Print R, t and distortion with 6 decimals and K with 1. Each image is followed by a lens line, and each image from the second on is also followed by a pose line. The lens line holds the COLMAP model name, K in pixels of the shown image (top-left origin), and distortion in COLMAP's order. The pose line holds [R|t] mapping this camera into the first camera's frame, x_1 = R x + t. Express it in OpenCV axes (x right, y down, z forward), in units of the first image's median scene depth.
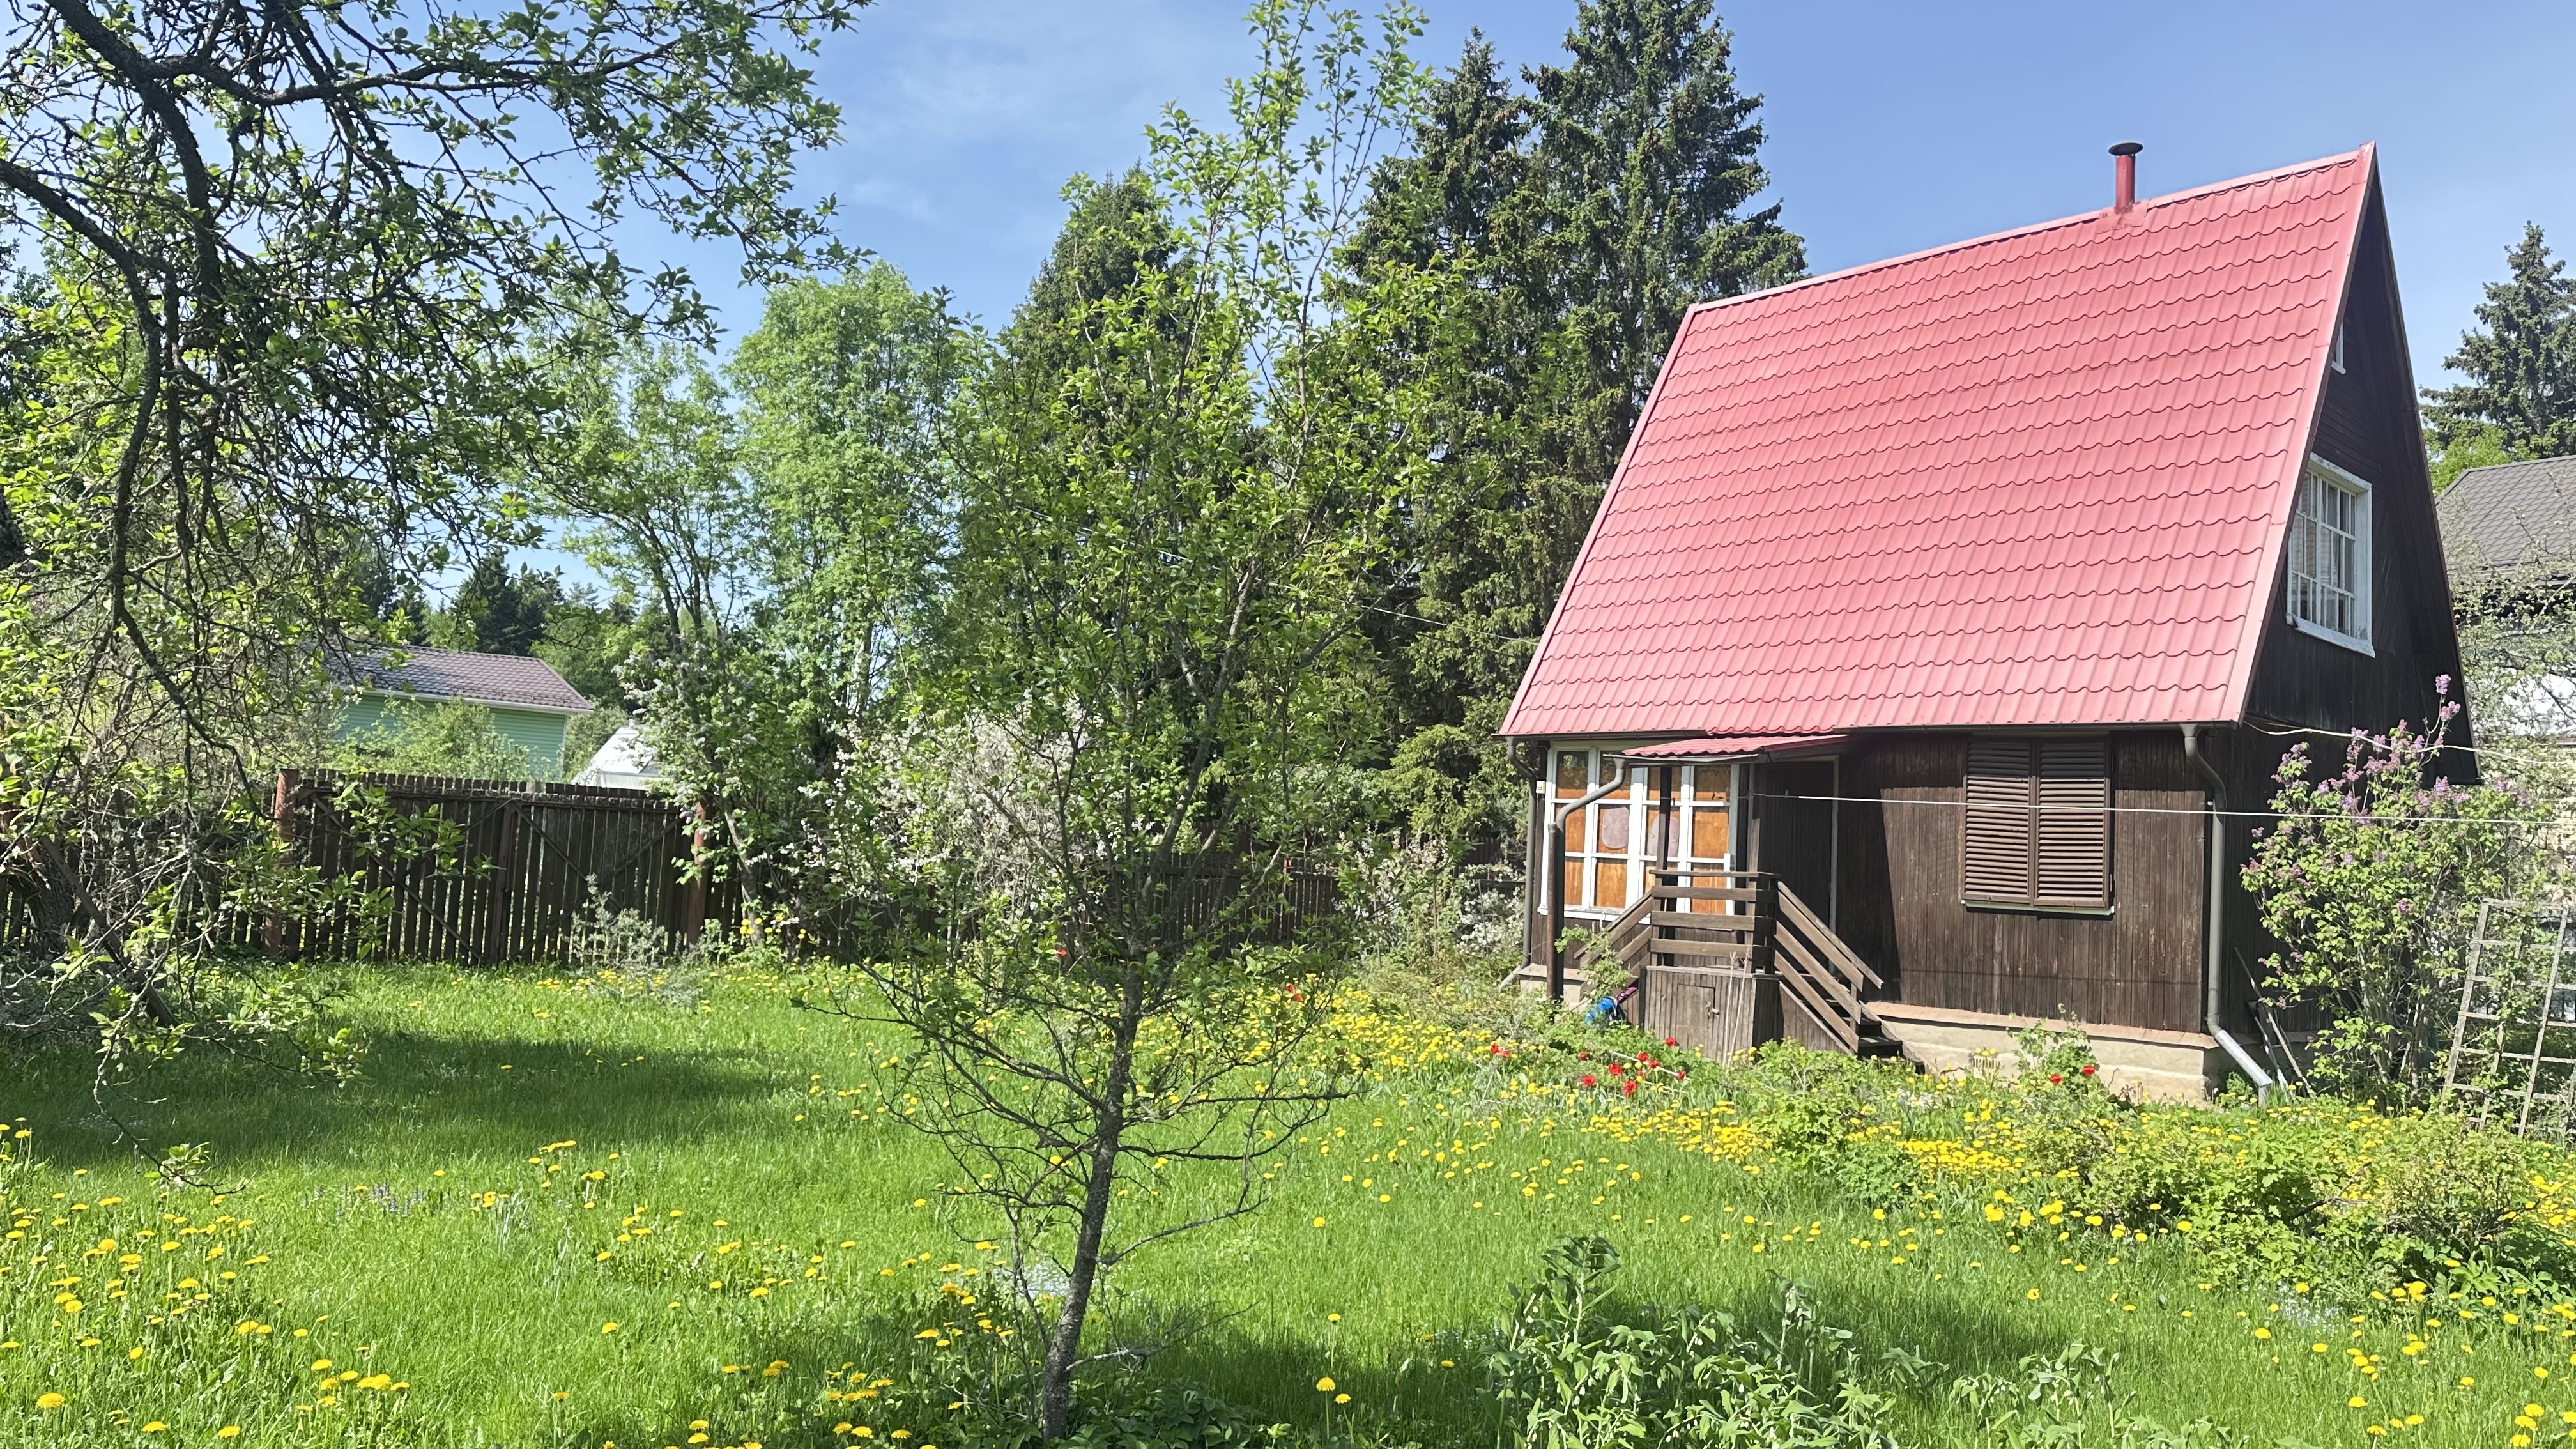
lens RADIAL K [[1798.2, 0, 1294.0], [0, 1798.2, 686.6], [0, 0, 1]] dist [0.012610, 0.004280]
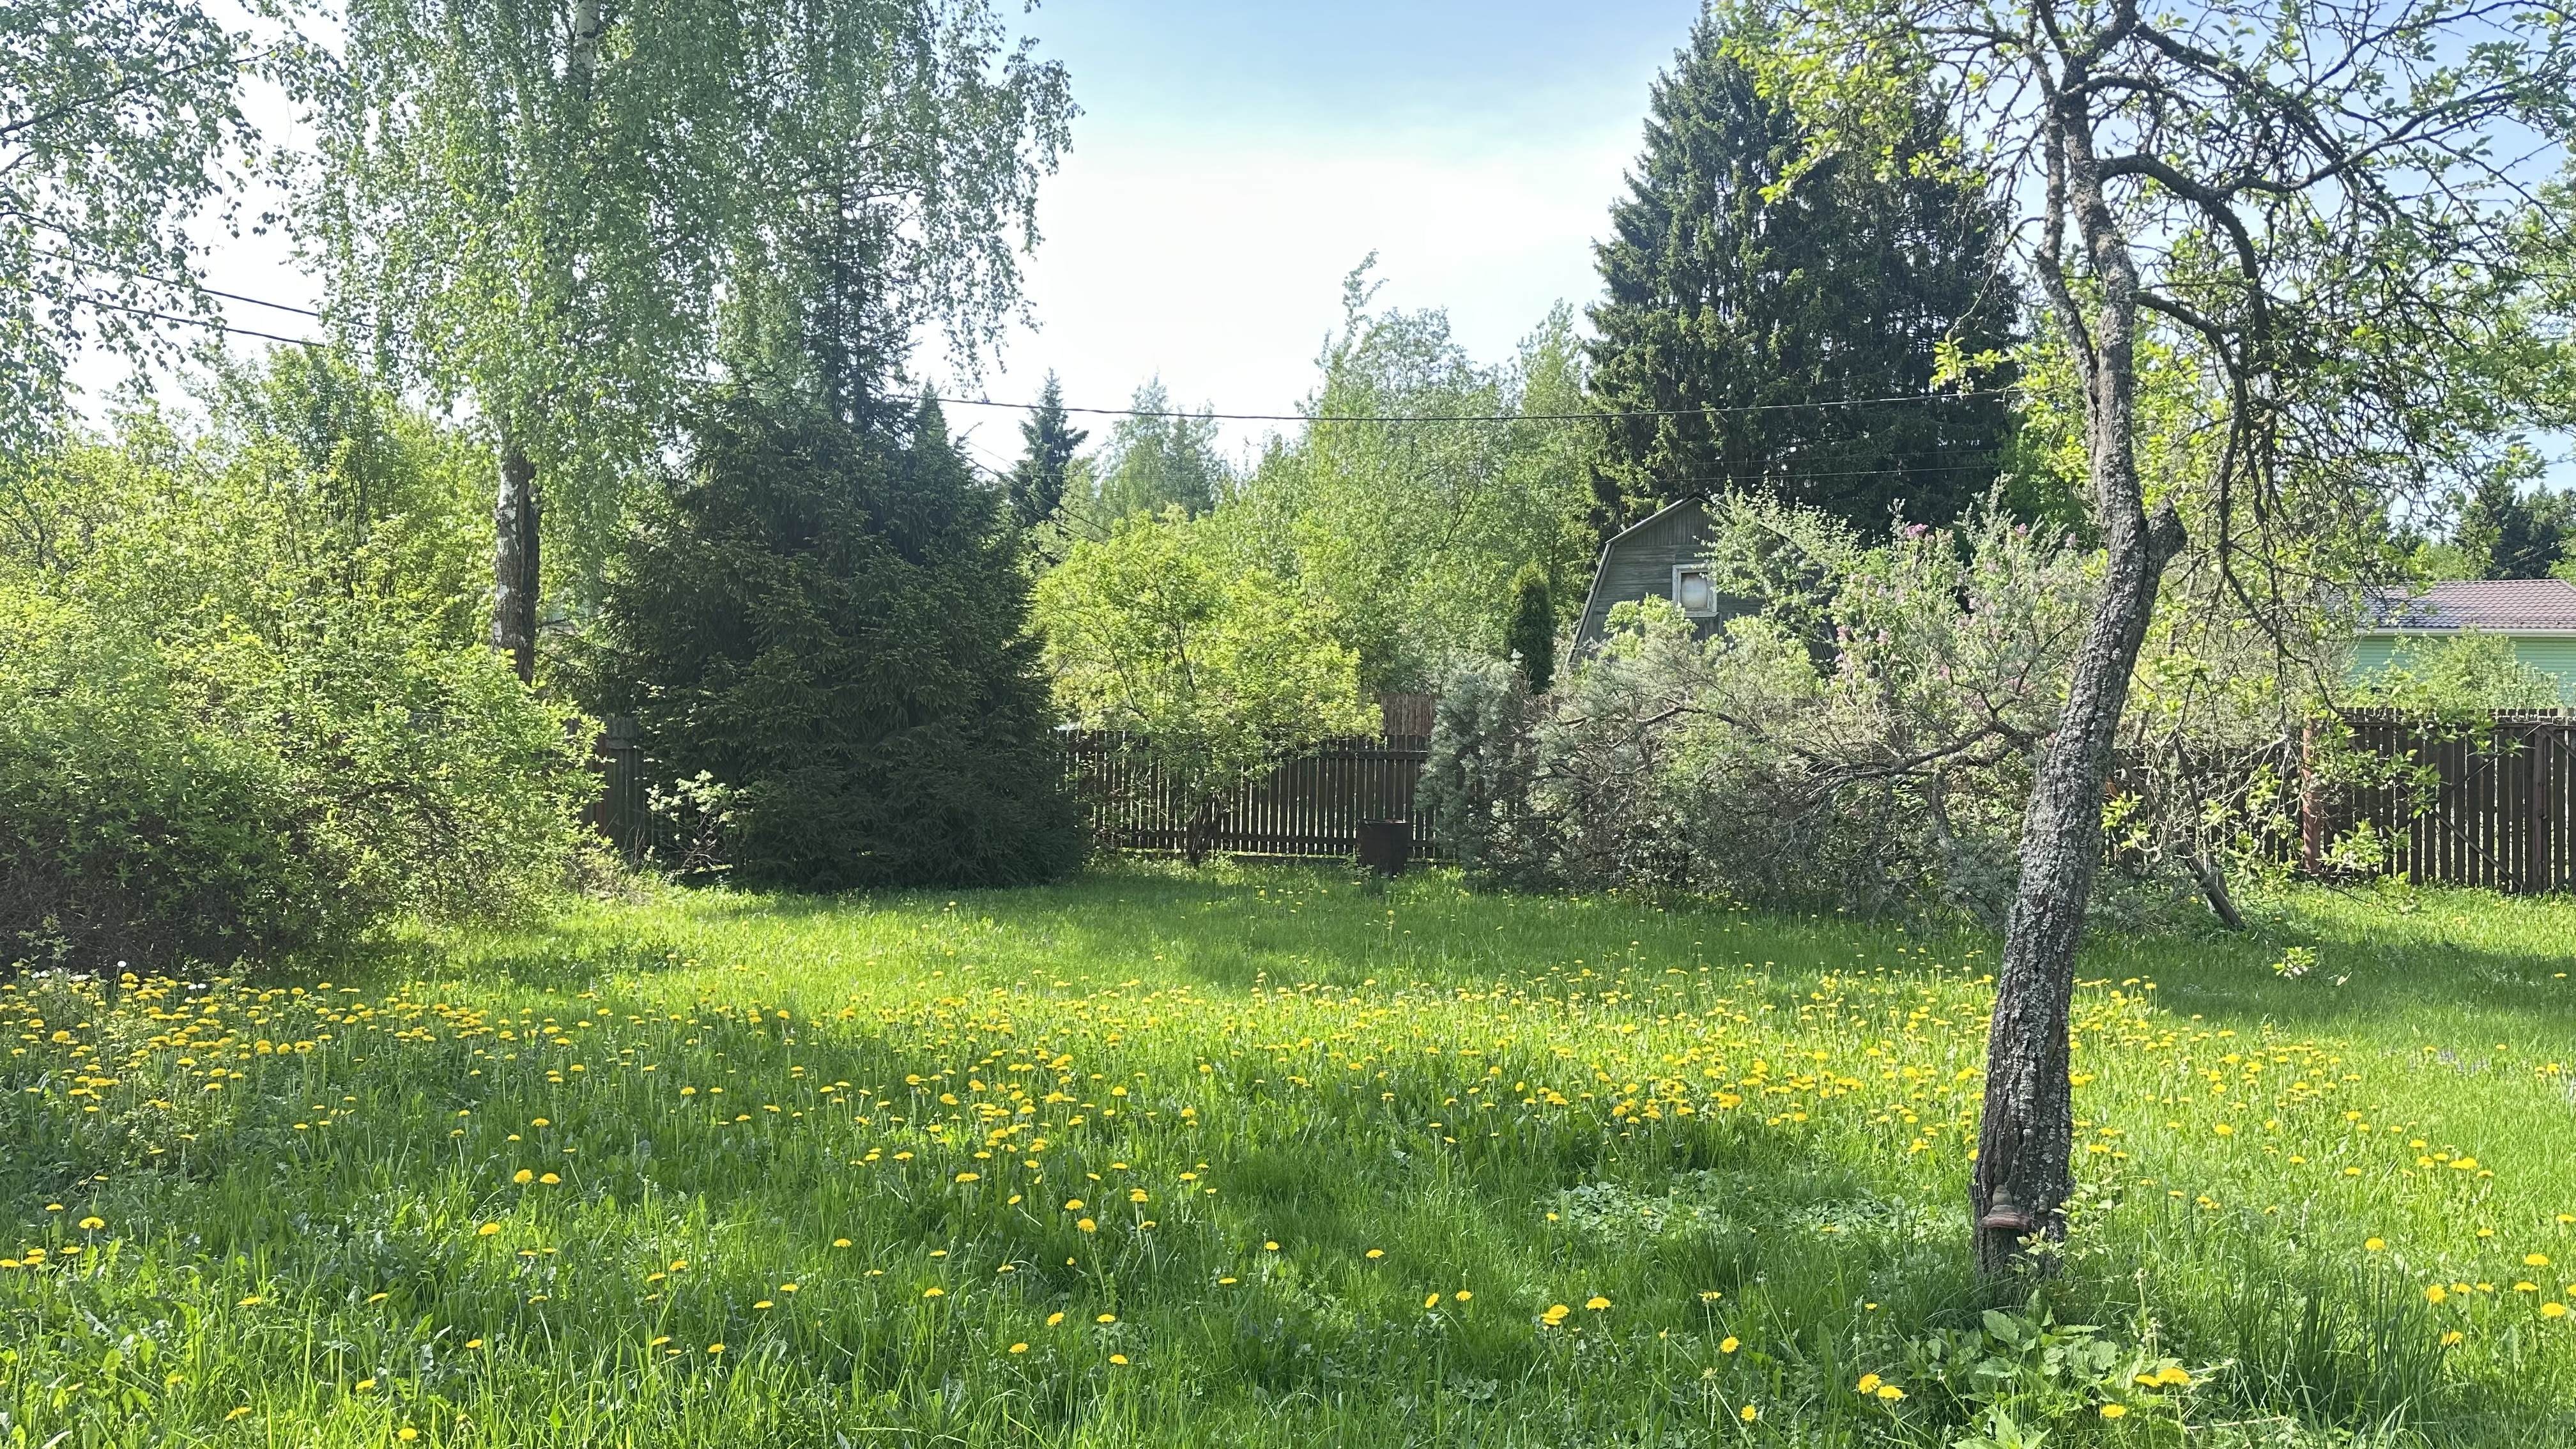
lens RADIAL K [[1832.3, 0, 1288.0], [0, 1832.3, 724.5], [0, 0, 1]] dist [0.056786, -0.061712]
pose [[0.536534, -0.052926, -0.842217, 0.172500], [0.091132, 0.995829, -0.004524, 0.016557], [0.838943, -0.074326, 0.539120, -0.397191]]
